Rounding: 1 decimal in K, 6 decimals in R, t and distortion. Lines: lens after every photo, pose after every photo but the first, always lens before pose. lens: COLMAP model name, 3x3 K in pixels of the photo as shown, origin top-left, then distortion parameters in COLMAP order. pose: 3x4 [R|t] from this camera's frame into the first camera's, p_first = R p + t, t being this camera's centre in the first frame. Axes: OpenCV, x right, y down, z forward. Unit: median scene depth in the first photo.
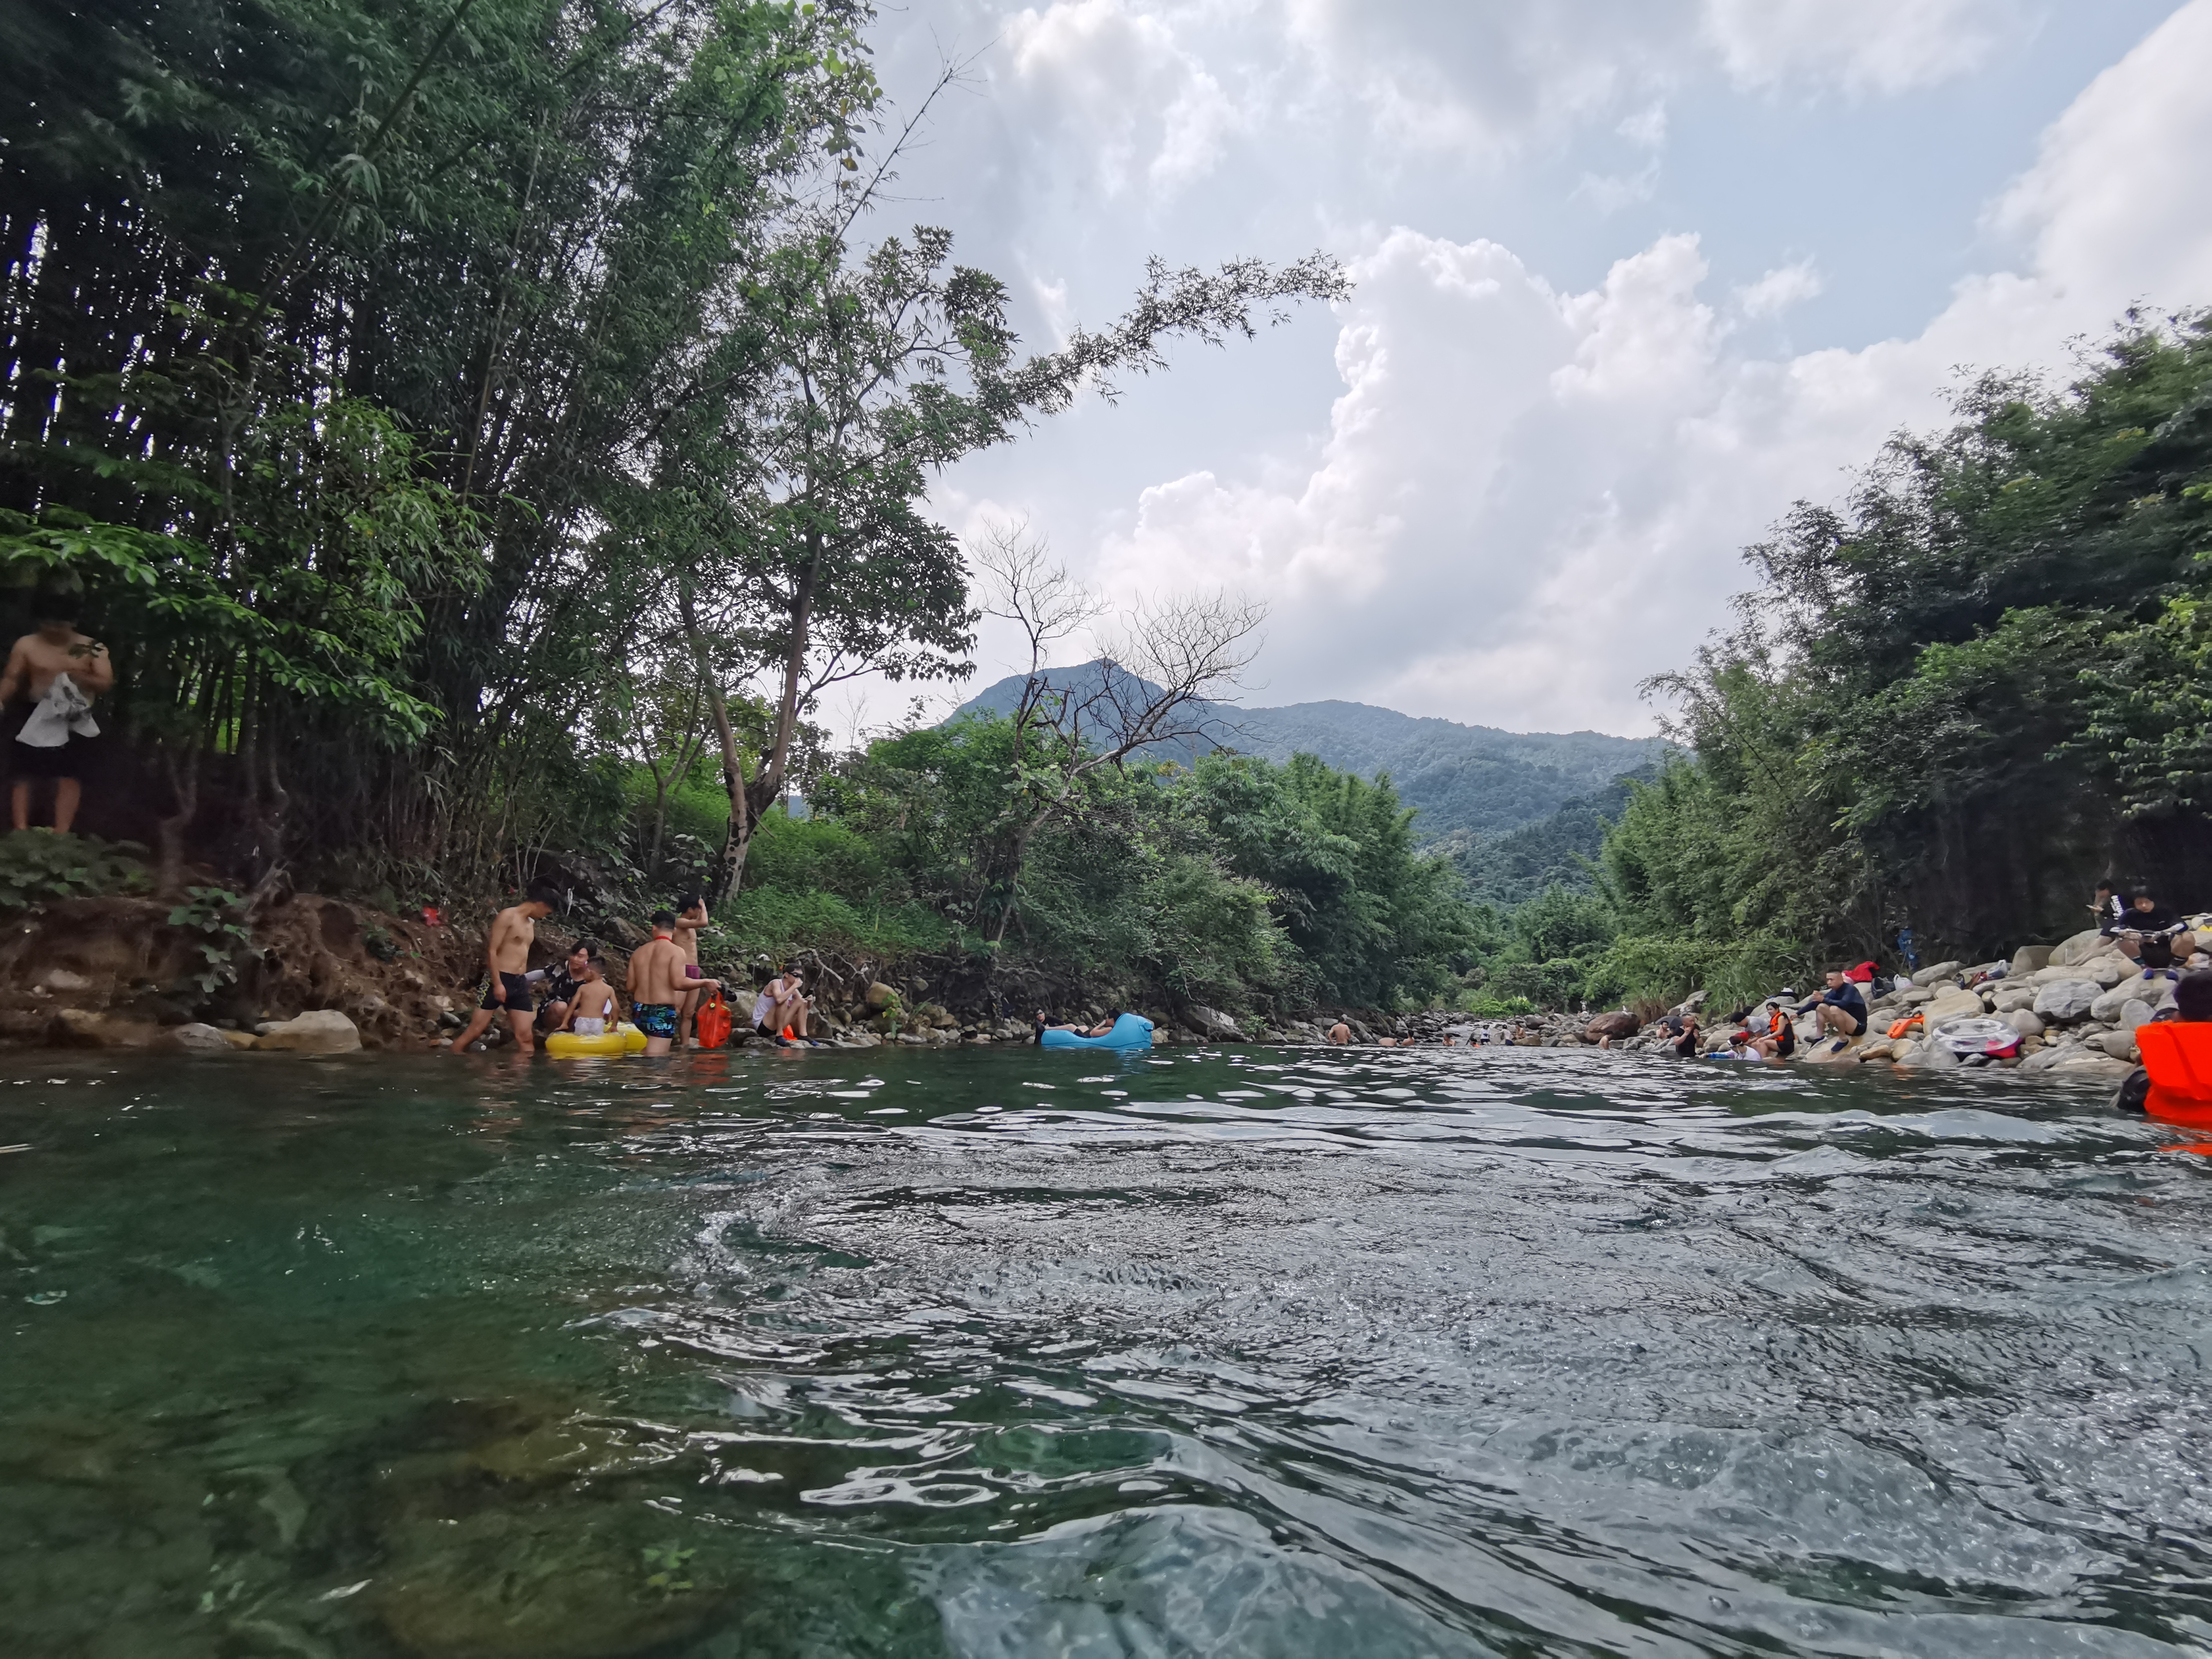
lens RADIAL K [[1132.9, 0, 1121.2], [0, 1132.9, 815.8], [0, 0, 1]] dist [-0.001105, 0.000959]
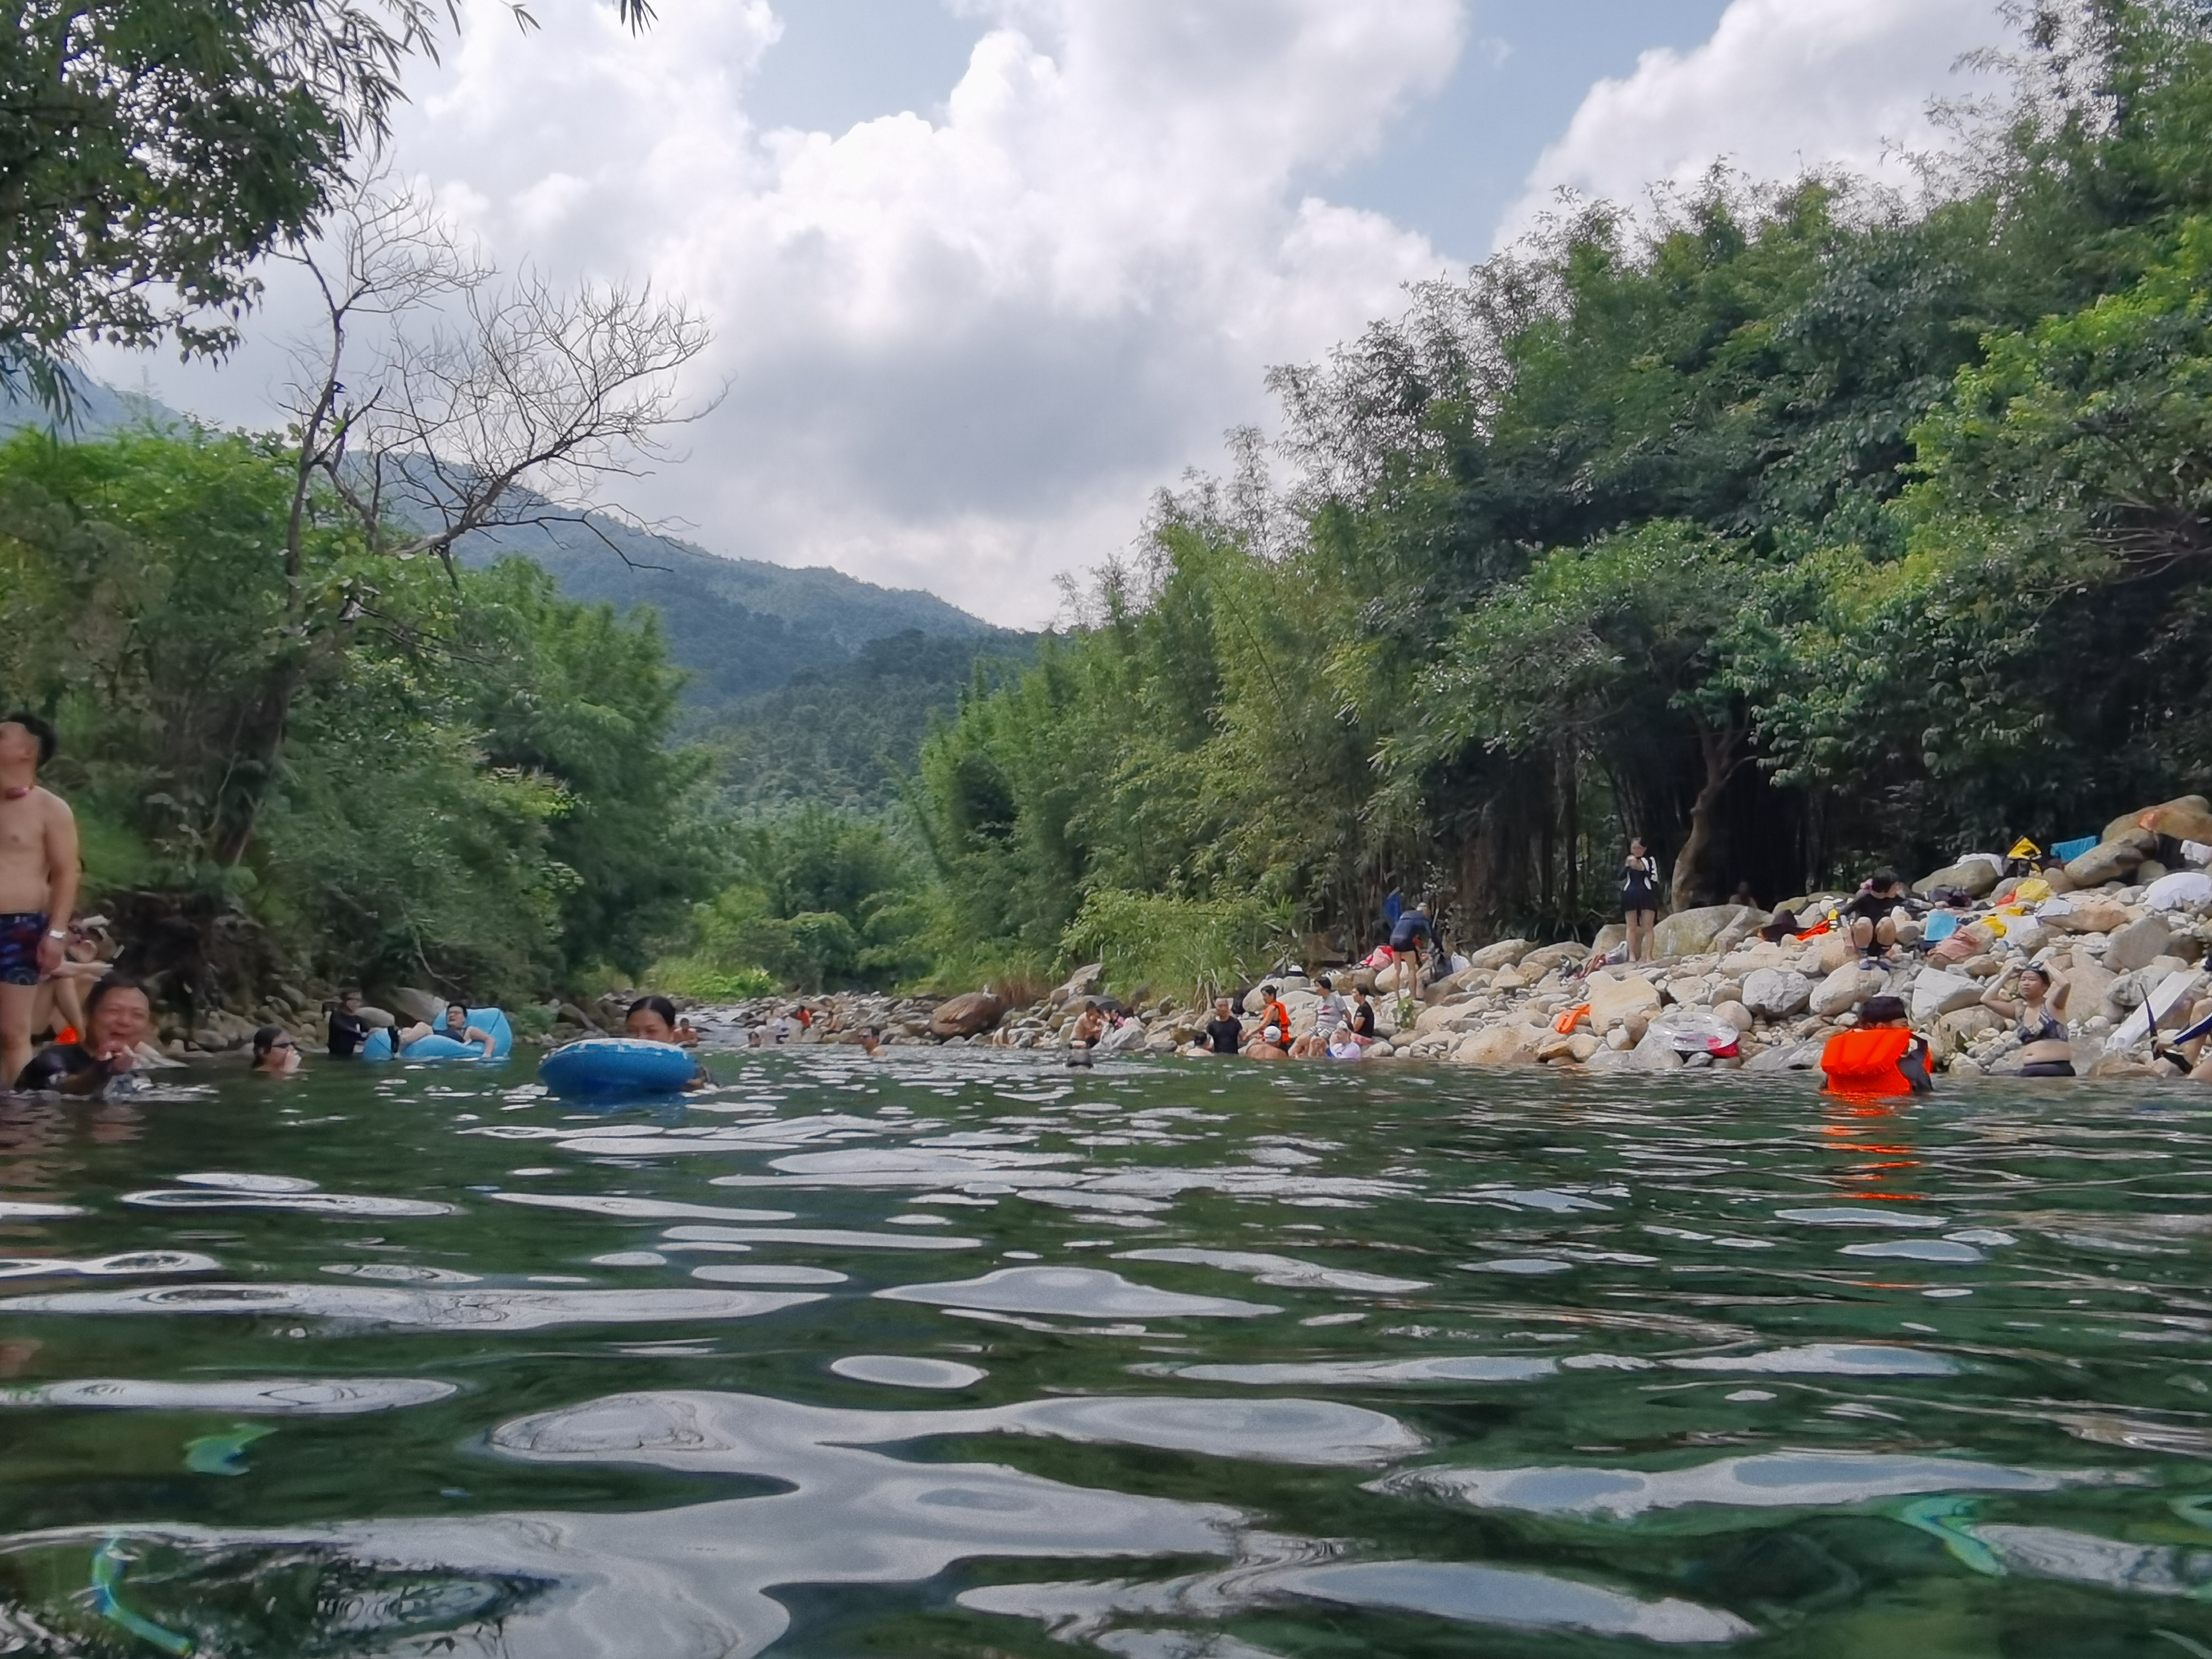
lens RADIAL K [[1830.8, 0, 1102.4], [0, 1830.8, 829.1], [0, 0, 1]] dist [0.072623, -0.002854]
pose [[0.844792, 0.051708, 0.532591, -0.183065], [-0.096170, 0.993785, 0.056061, 0.003411], [-0.526382, -0.098579, 0.844514, 0.035043]]
